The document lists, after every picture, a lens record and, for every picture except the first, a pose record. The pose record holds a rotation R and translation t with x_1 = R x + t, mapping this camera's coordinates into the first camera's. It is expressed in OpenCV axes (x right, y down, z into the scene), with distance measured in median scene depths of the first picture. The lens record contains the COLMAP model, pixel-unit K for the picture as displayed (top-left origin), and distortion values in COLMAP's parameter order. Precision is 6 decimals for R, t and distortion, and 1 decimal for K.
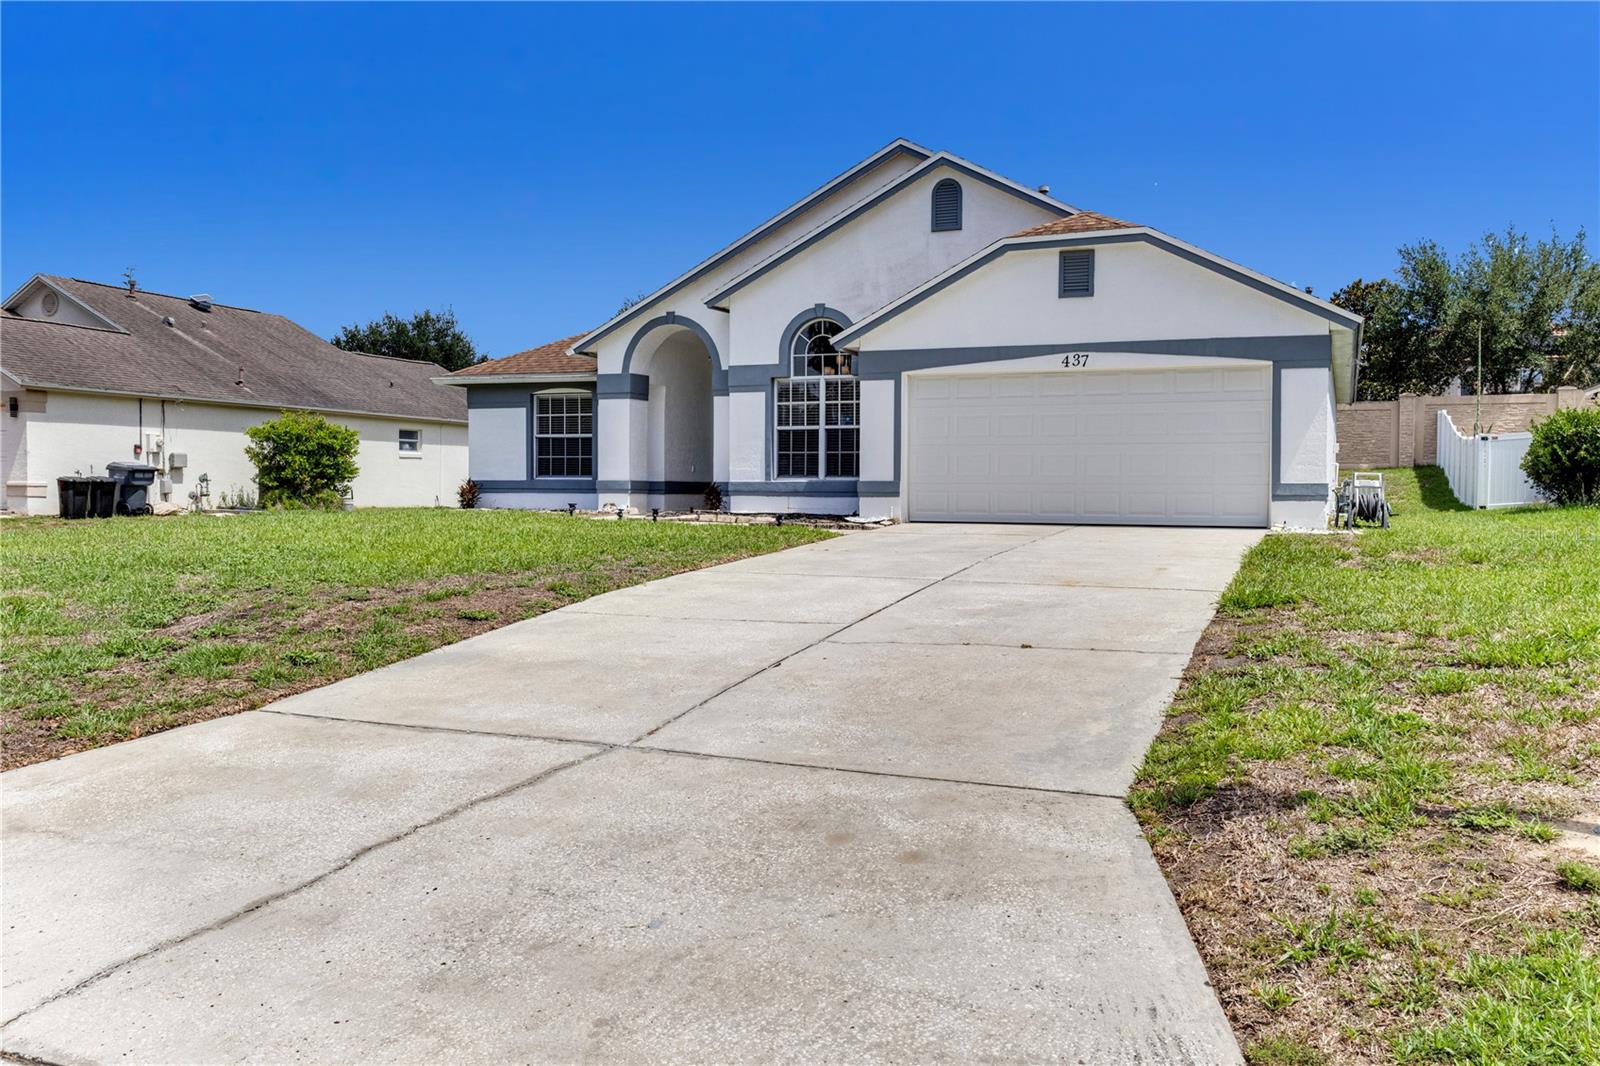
lens RADIAL K [[1271.2, 0, 801.3], [0, 1271.2, 536.3], [0, 0, 1]] dist [0.013674, 0.001740]
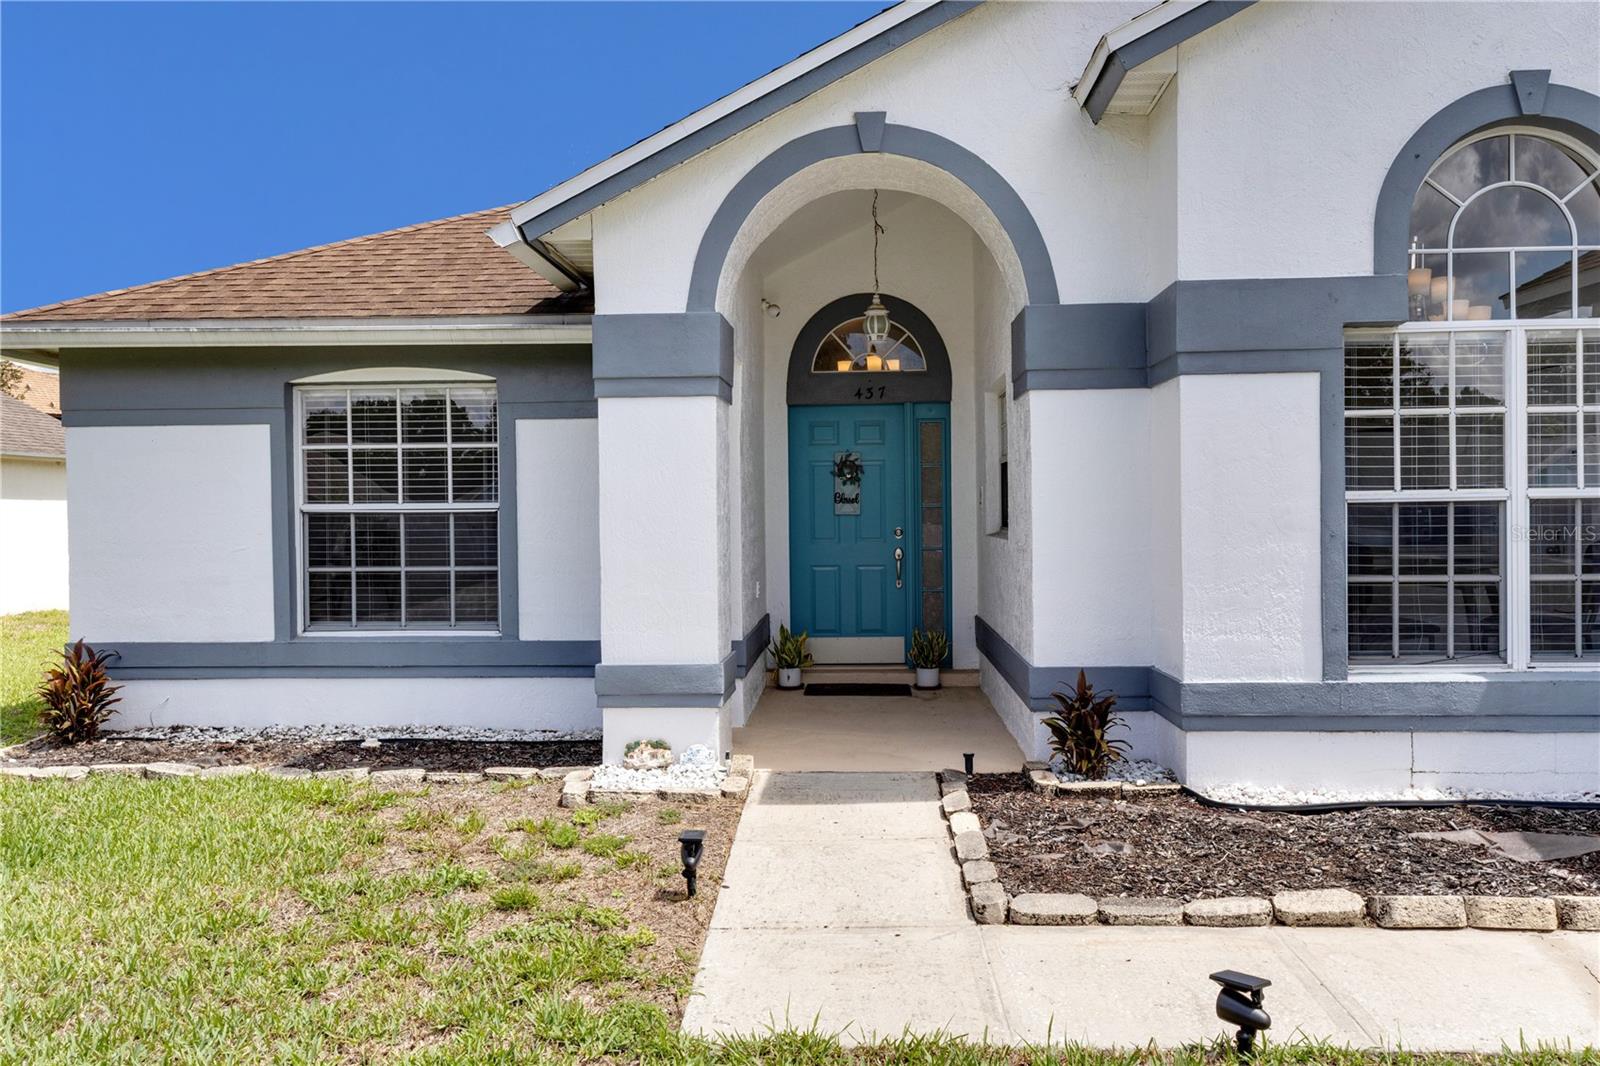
lens RADIAL K [[1271.2, 0, 803.4], [0, 1271.2, 527.9], [0, 0, 1]] dist [0.013674, 0.001740]
pose [[0.941700, -0.022449, 0.335704, -0.239163], [0.030099, 0.999392, -0.017601, -0.077316], [-0.335105, 0.026679, 0.941803, 0.772846]]
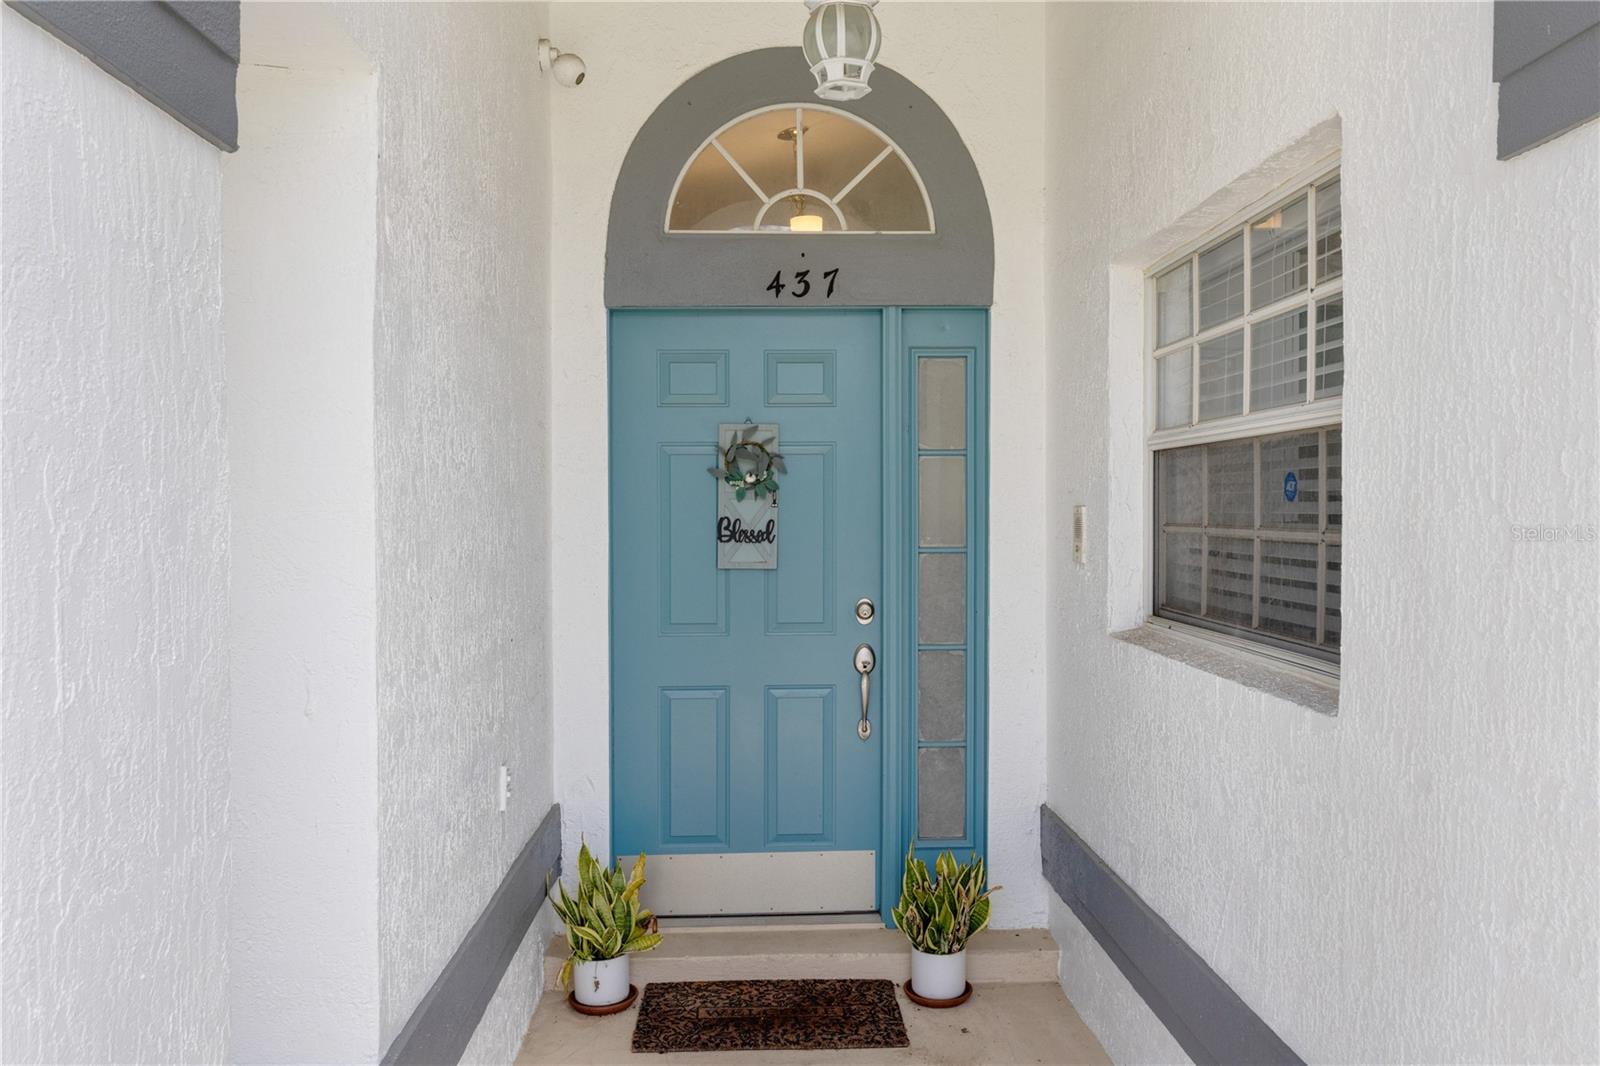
lens RADIAL K [[1271.2, 0, 796.4], [0, 1271.2, 529.6], [0, 0, 1]] dist [0.013674, 0.001740]
pose [[0.913365, -0.022463, 0.406522, -0.134667], [0.022989, 0.999729, 0.003590, -0.097967], [-0.406492, 0.006066, 0.913634, 1.037533]]
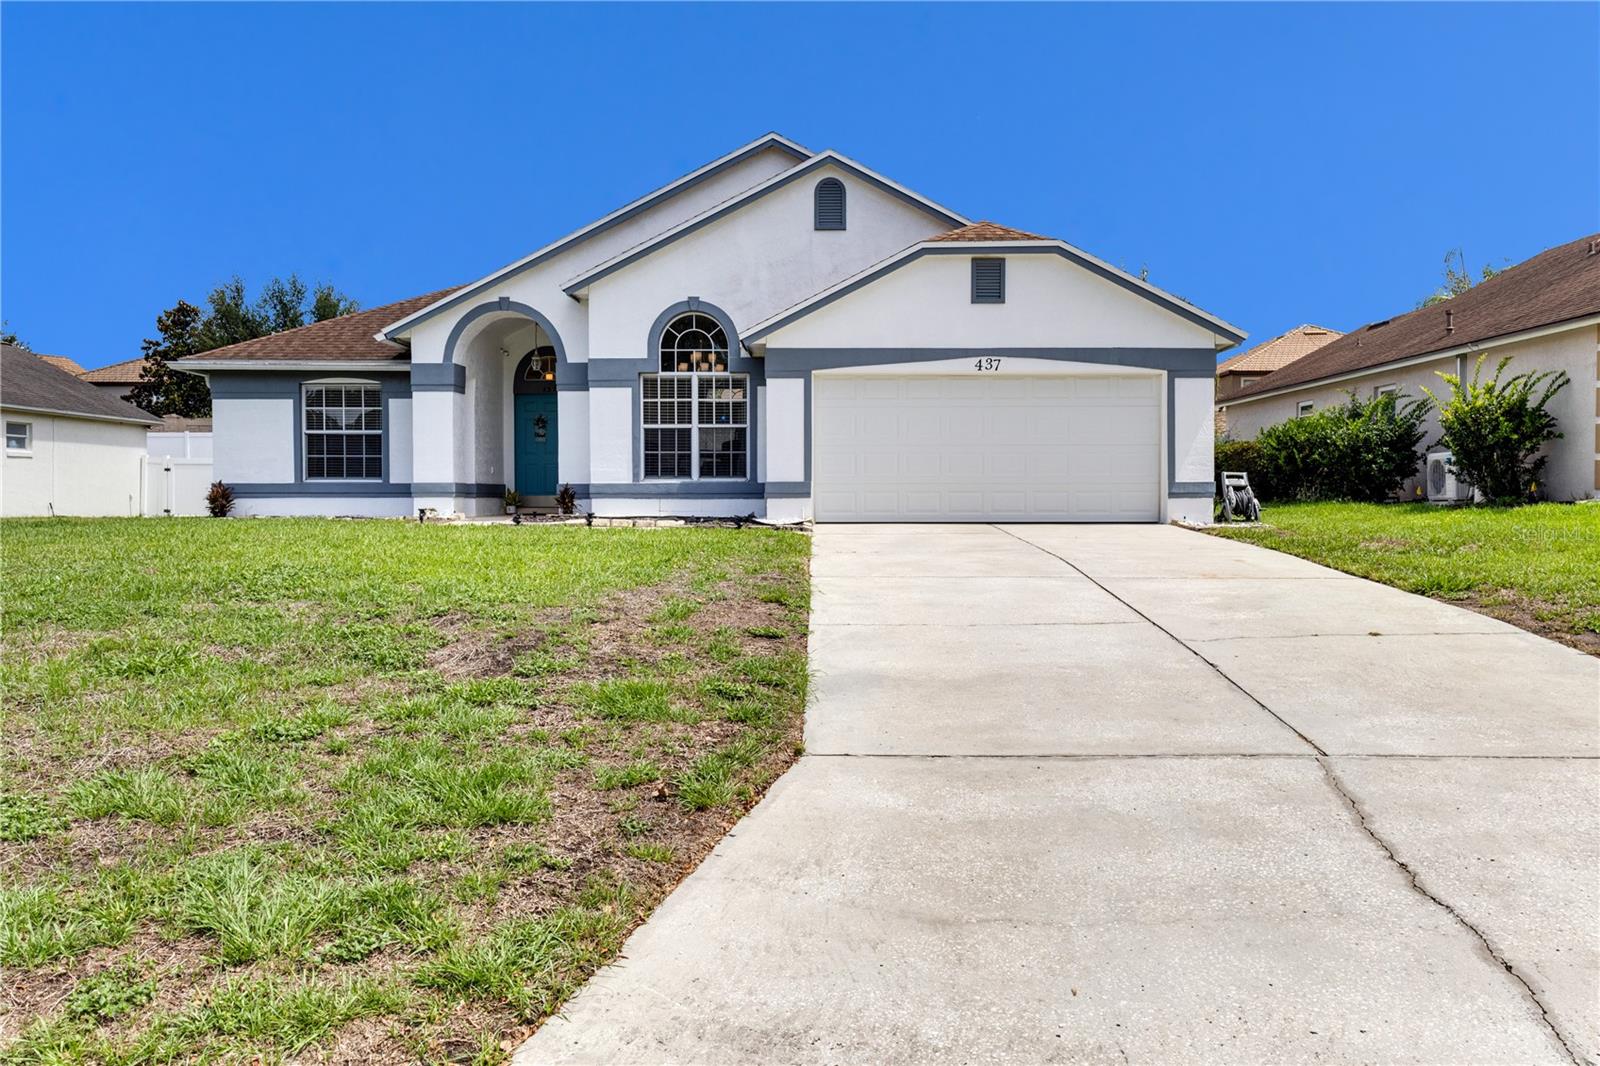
lens RADIAL K [[1271.2, 0, 798.1], [0, 1271.2, 532.4], [0, 0, 1]] dist [0.013674, 0.001740]
pose [[0.928386, -0.018326, 0.371164, -0.267394], [0.020394, 0.999791, -0.001648, -0.002458], [-0.371056, 0.009100, 0.928566, 0.082432]]
